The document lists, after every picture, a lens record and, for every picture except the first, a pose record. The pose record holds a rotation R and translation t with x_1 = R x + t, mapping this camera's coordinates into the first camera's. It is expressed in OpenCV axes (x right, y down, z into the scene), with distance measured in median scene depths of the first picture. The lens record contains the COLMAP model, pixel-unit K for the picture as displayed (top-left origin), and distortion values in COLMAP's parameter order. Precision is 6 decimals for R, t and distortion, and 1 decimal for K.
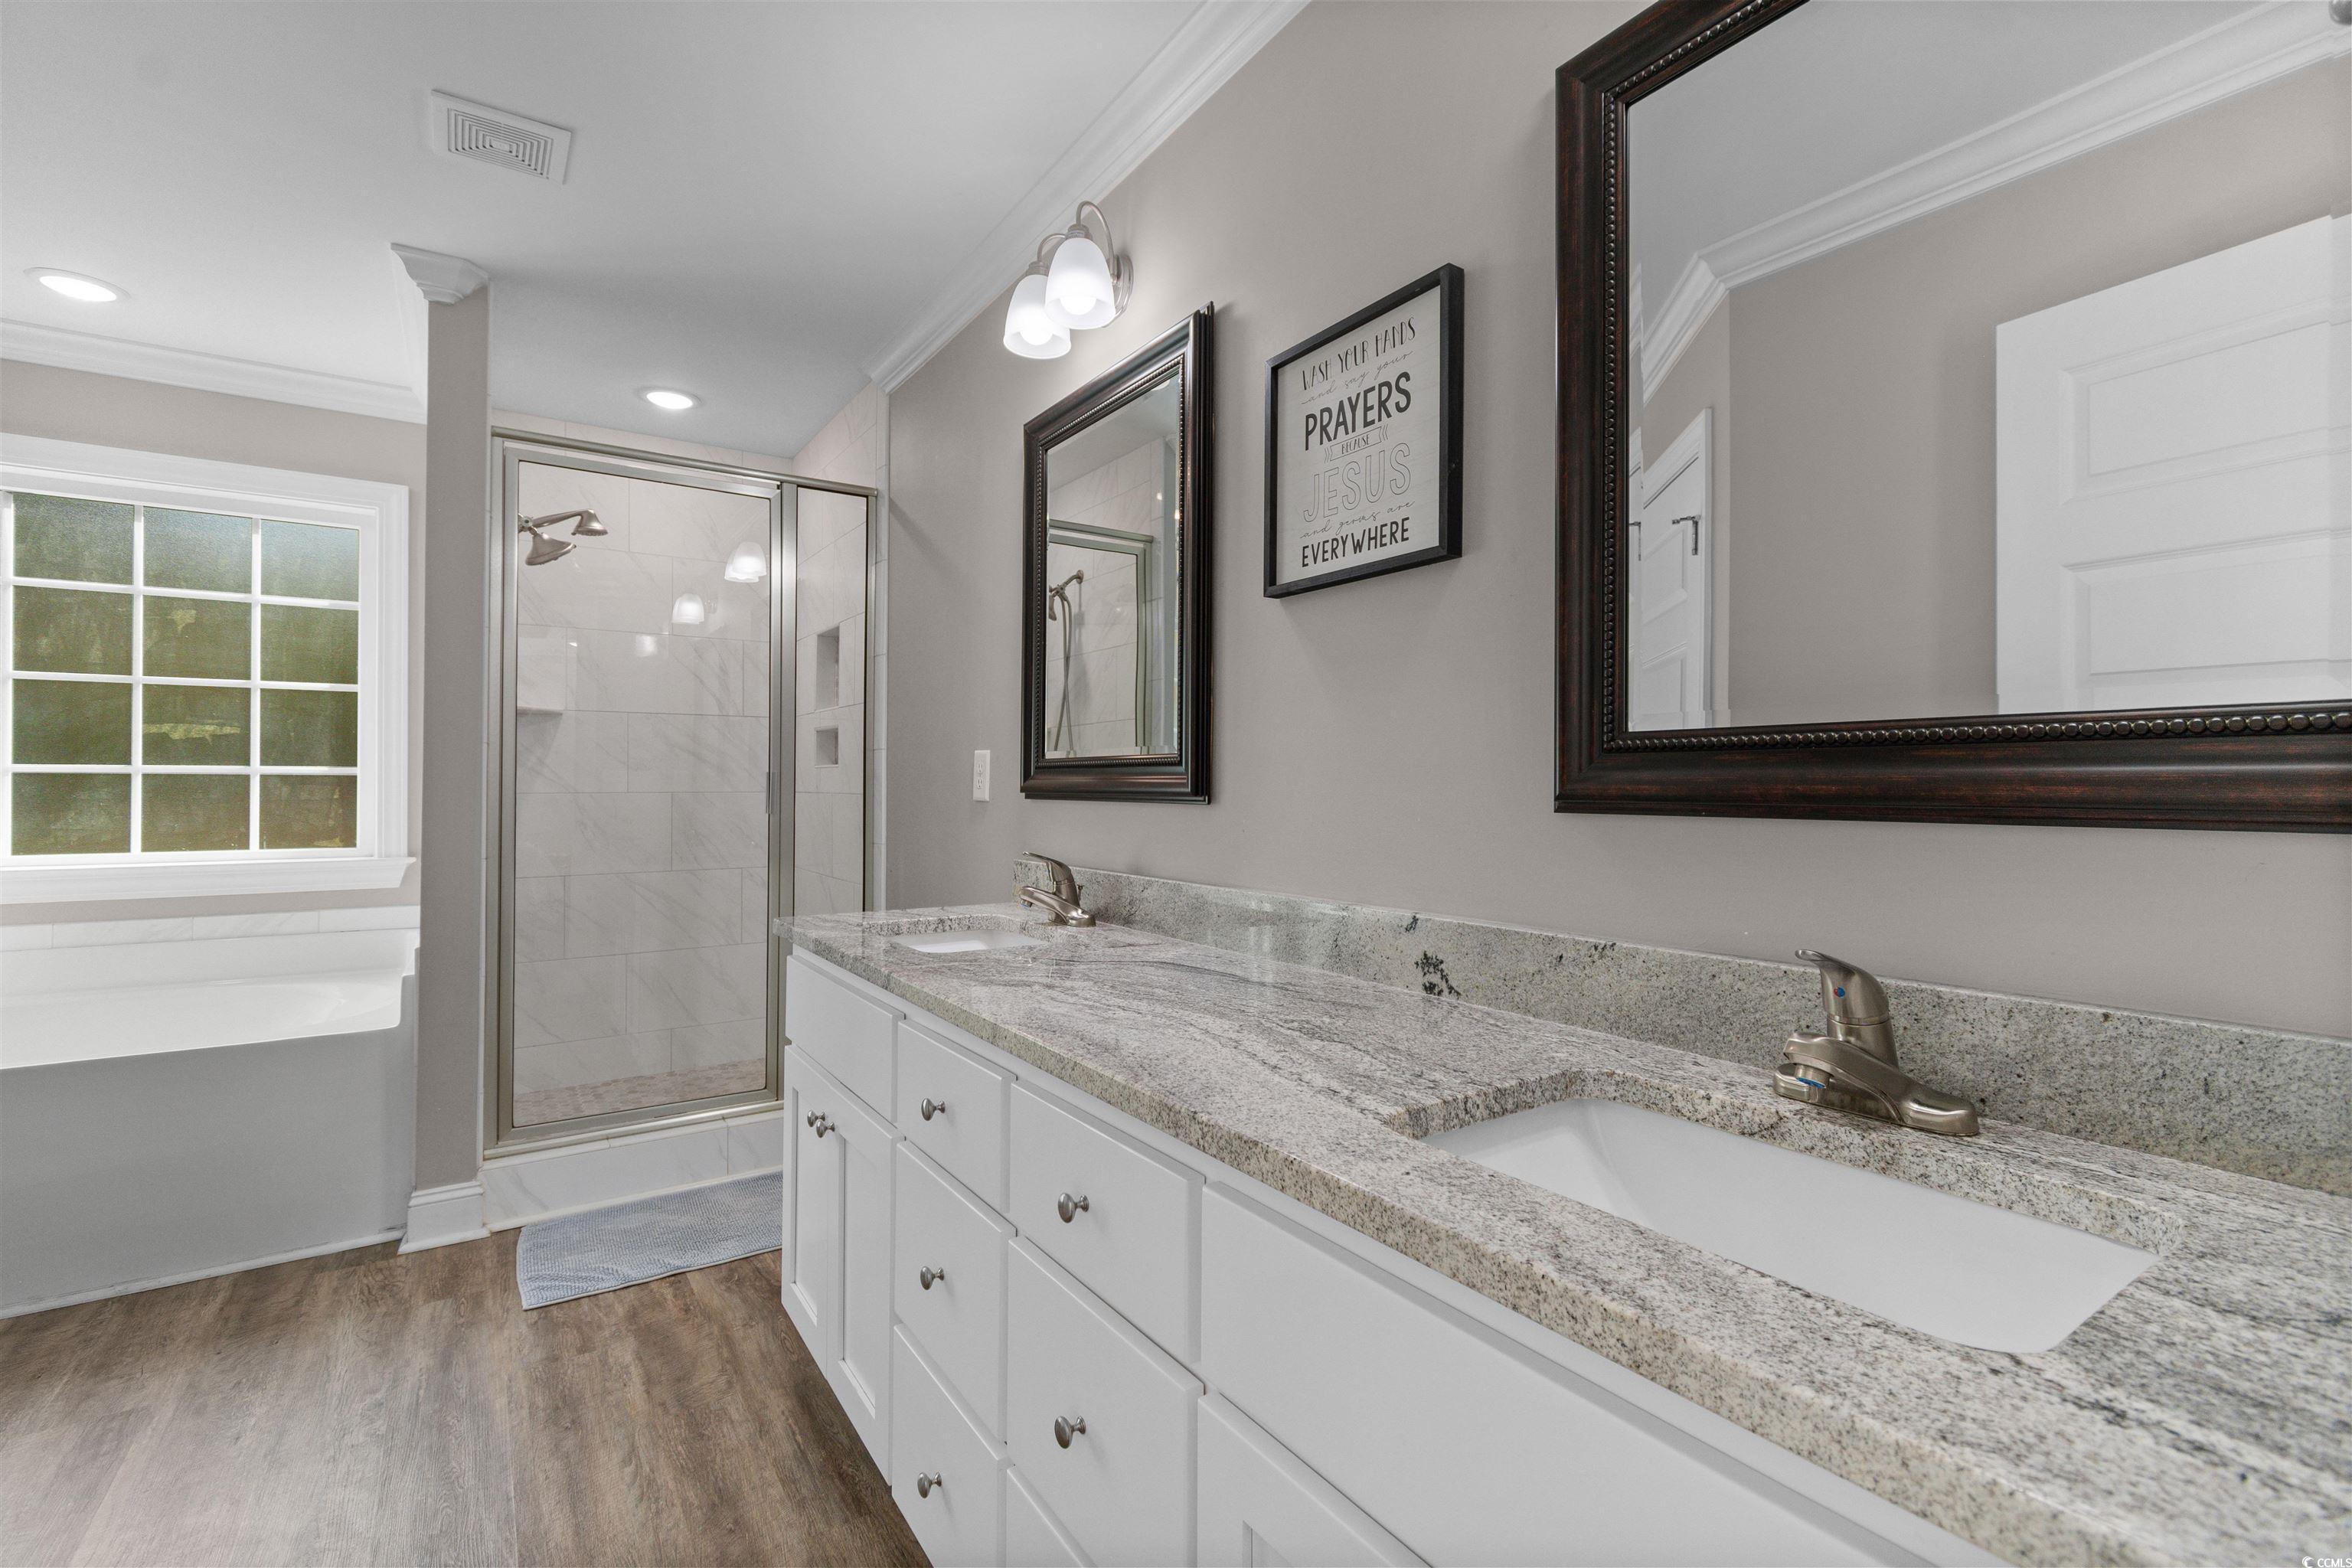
lens RADIAL K [[1041.7, 0, 1189.5], [0, 1041.7, 778.0], [0, 0, 1]] dist [0.005456, -0.002570]
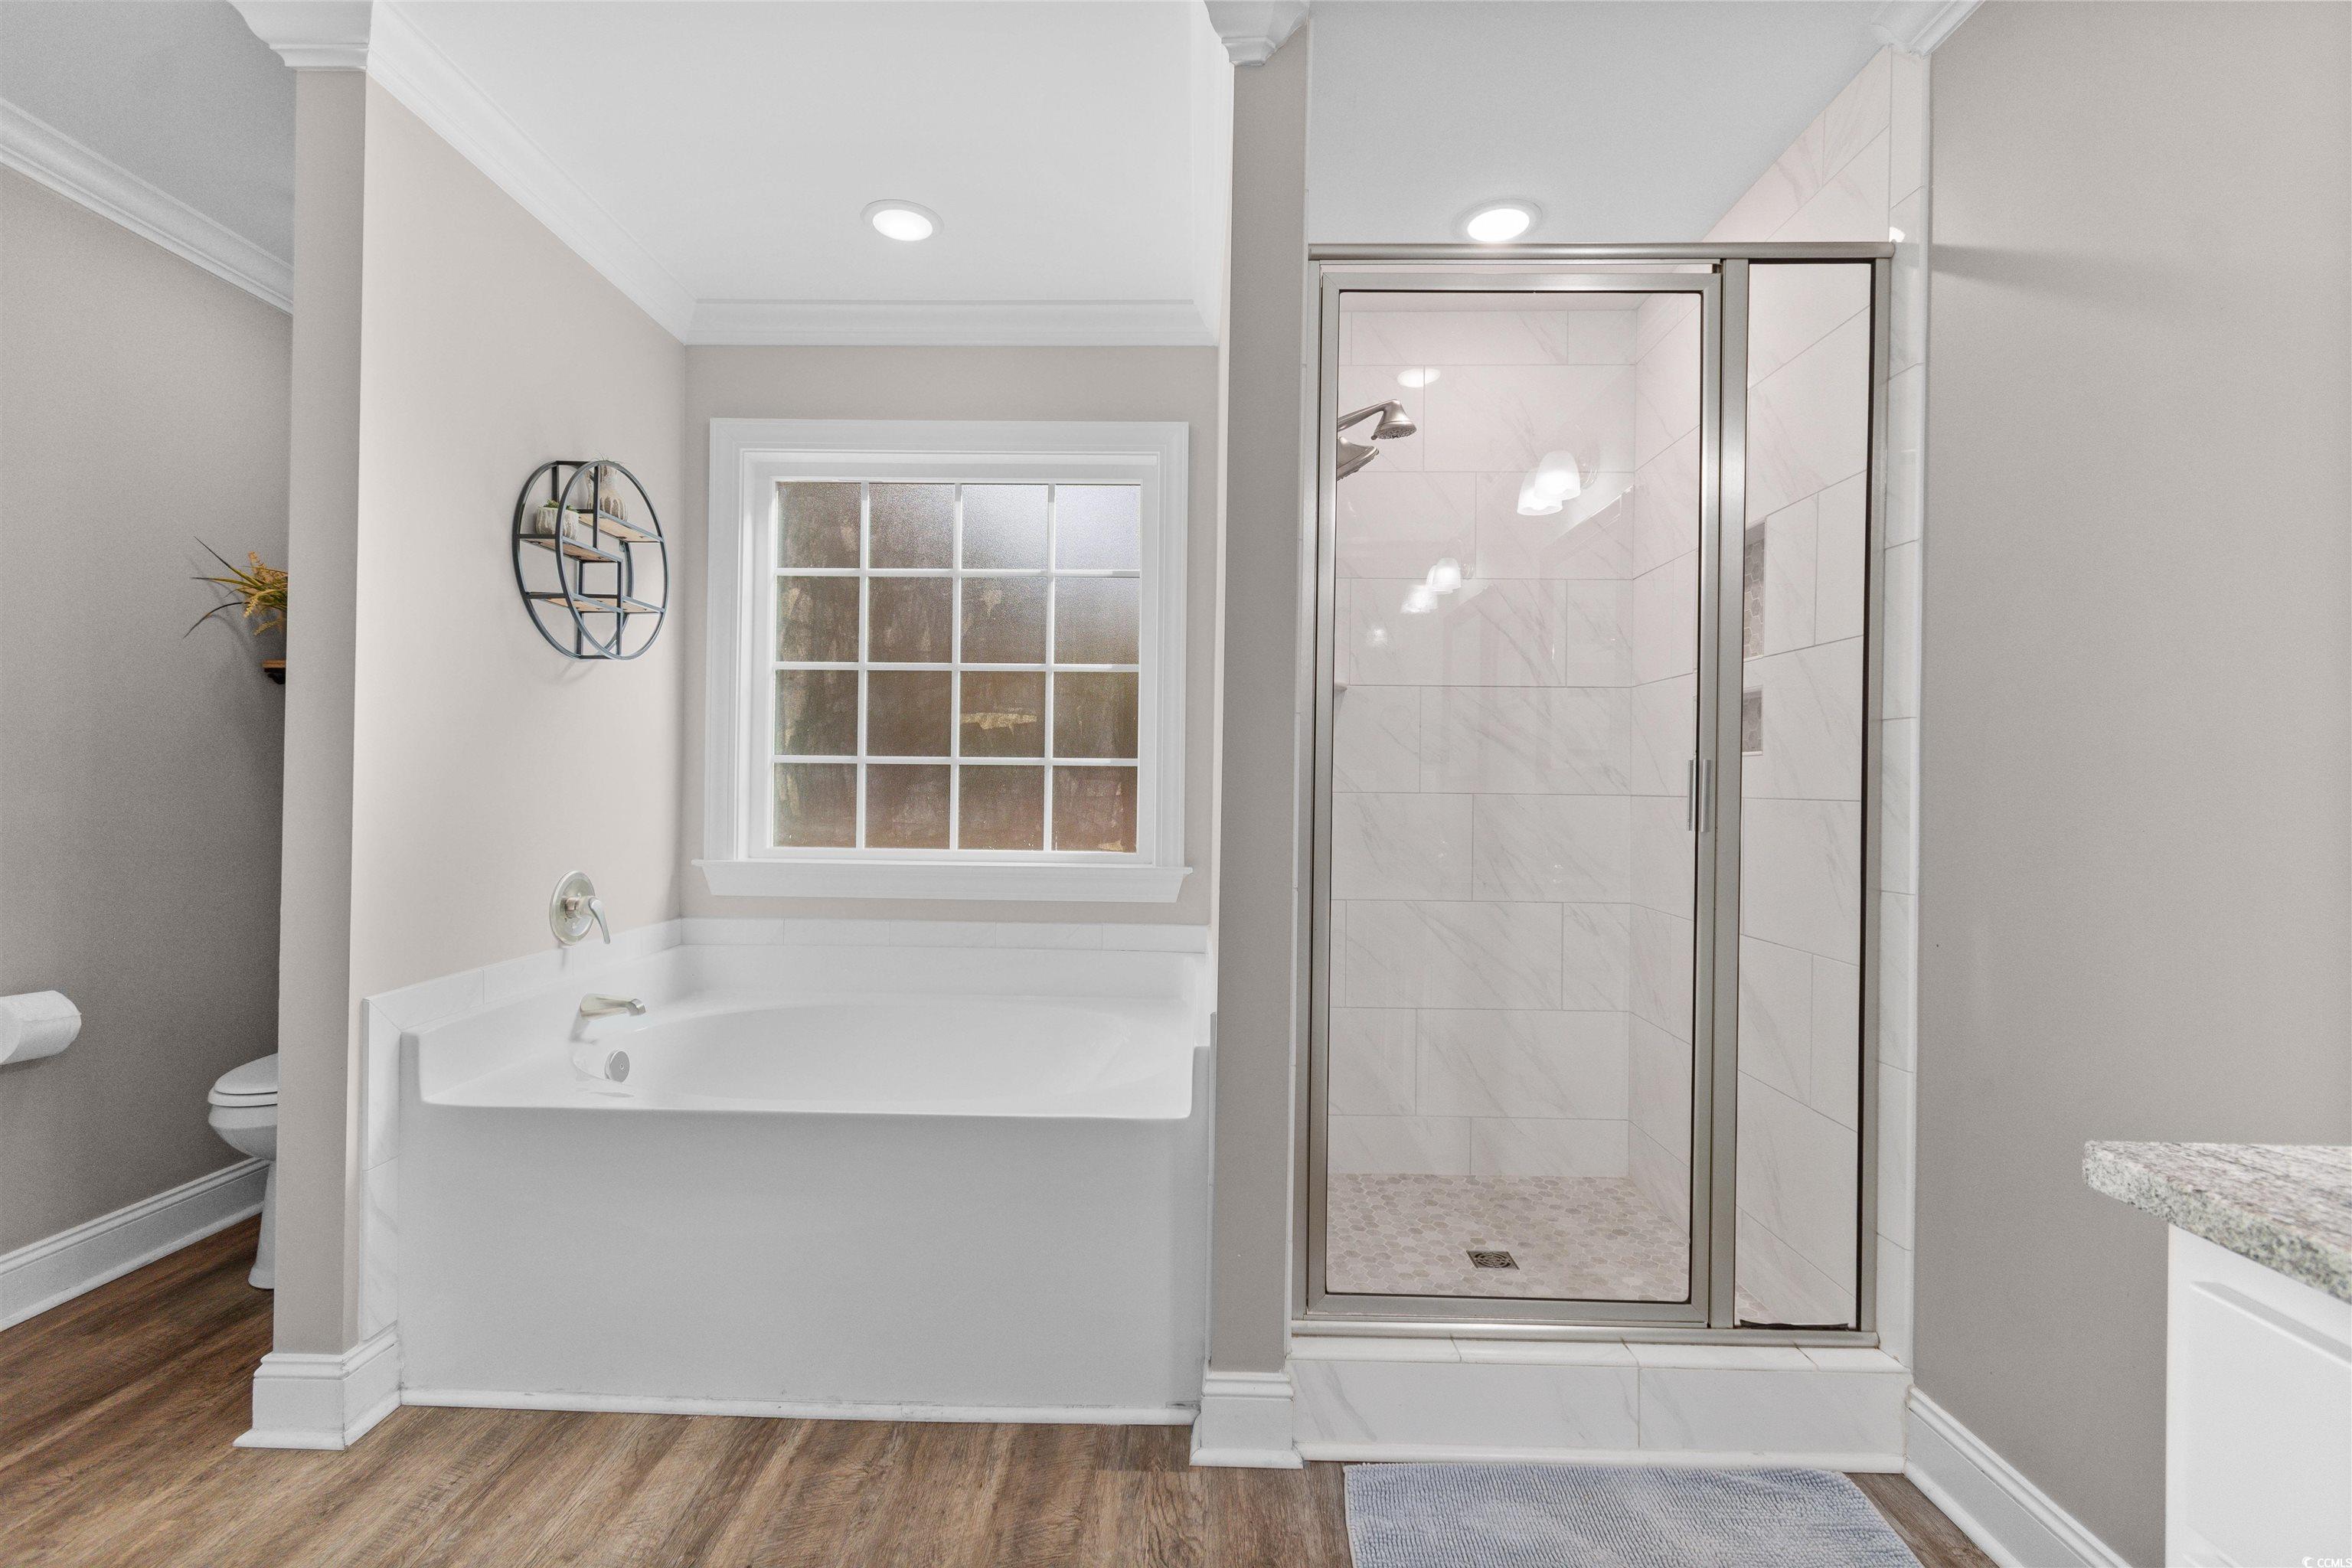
lens RADIAL K [[1041.7, 0, 1177.0], [0, 1041.7, 785.9], [0, 0, 1]] dist [0.005456, -0.002570]
pose [[0.813769, 0.007548, -0.581139, -0.294307], [-0.007613, 0.999968, 0.002327, 0.010167], [0.581138, 0.002530, 0.813801, 0.347581]]
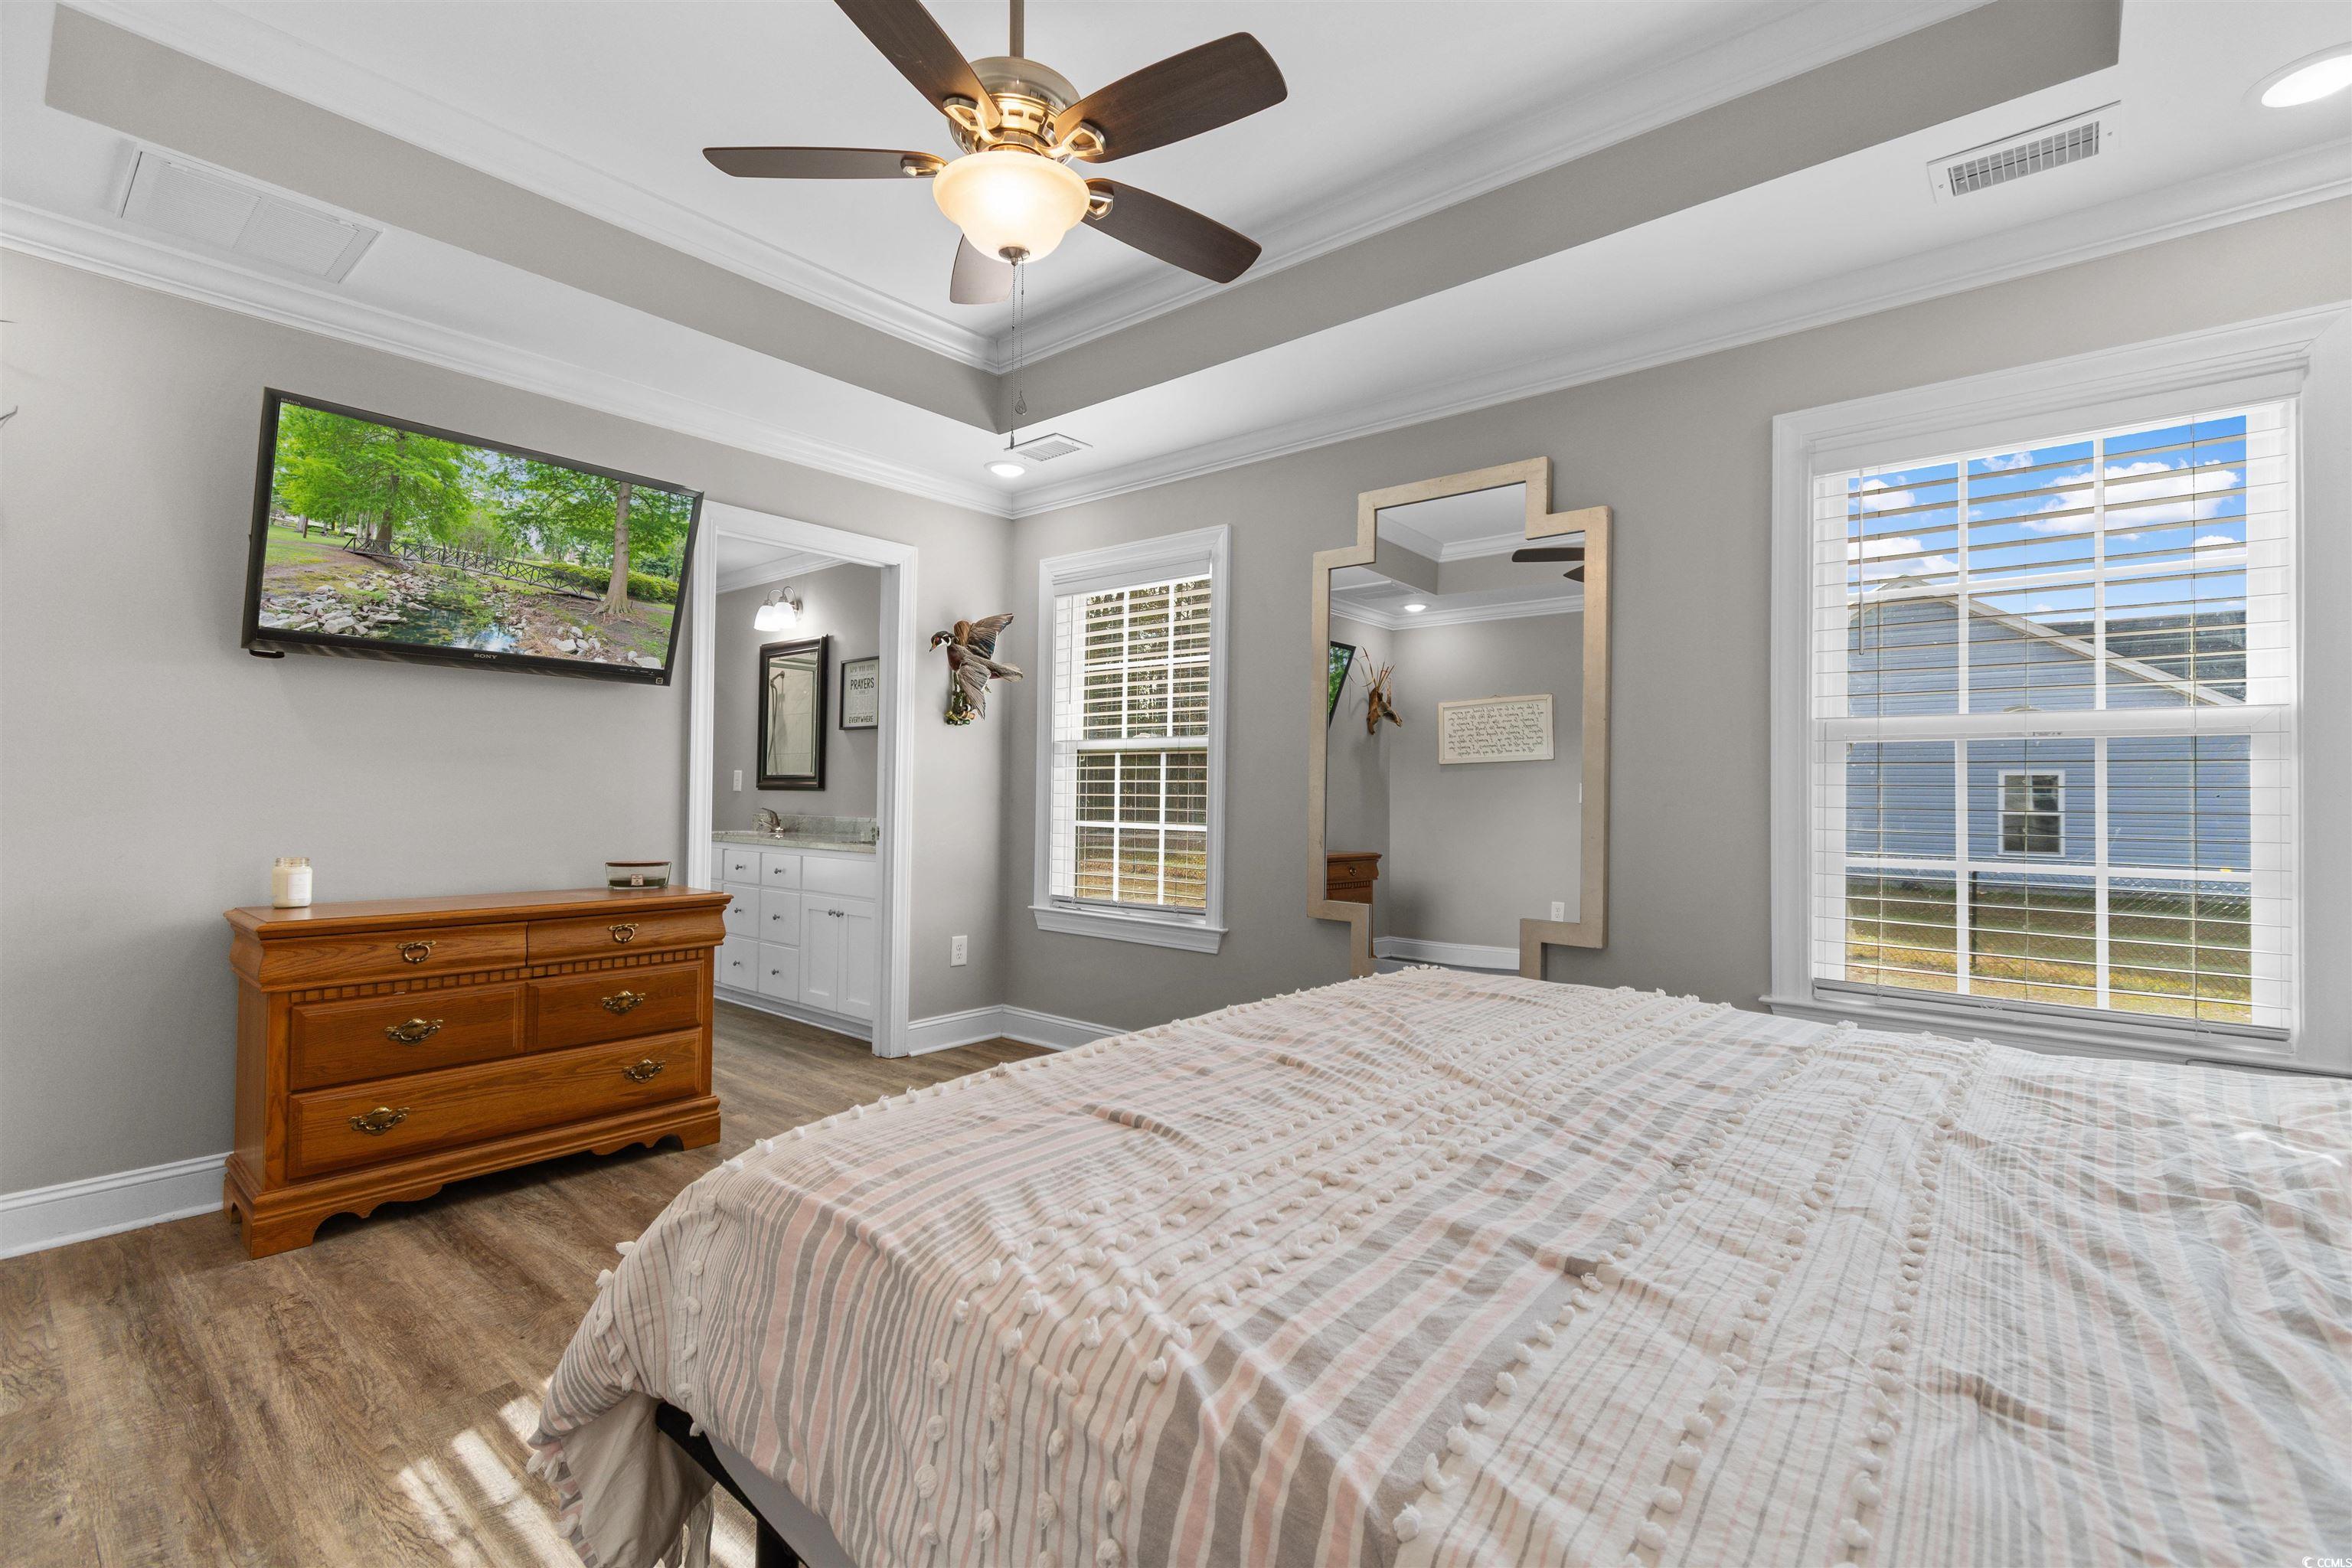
lens RADIAL K [[1041.7, 0, 1180.4], [0, 1041.7, 779.1], [0, 0, 1]] dist [0.005456, -0.002570]
pose [[0.959619, 0.015512, 0.280876, 0.097114], [-0.015353, 0.999878, -0.002768, -0.011972], [-0.280885, -0.001657, 0.959740, -1.360866]]
